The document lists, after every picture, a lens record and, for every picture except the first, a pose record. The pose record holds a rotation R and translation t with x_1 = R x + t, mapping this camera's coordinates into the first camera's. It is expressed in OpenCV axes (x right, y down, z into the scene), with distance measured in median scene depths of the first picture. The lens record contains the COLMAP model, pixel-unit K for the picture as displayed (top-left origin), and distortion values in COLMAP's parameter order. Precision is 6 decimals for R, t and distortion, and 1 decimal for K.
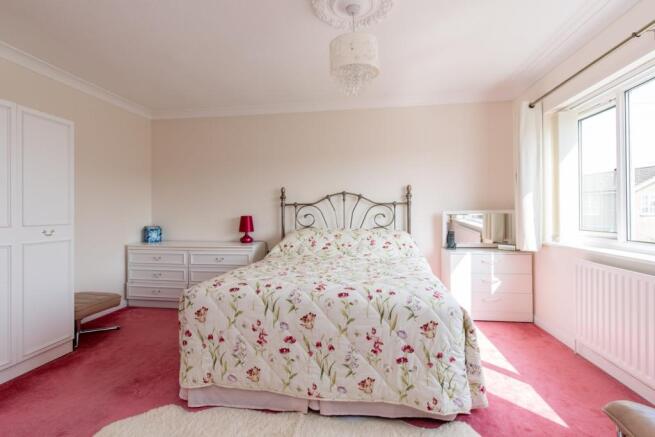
lens RADIAL K [[314.6, 0, 328.0], [0, 314.6, 212.7], [0, 0, 1]] dist [-0.001047, -0.000269]
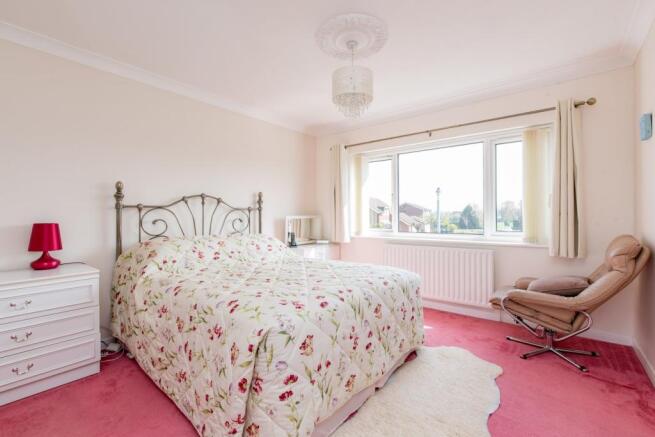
lens RADIAL K [[293.5, 0, 328.1], [0, 293.5, 218.5], [0, 0, 1]] dist [-0.003831, -0.000288]
pose [[0.505211, -0.003782, 0.862988, -0.491678], [0.003306, 0.999992, 0.002447, 0.001591], [-0.862990, 0.001617, 0.505219, 0.283747]]
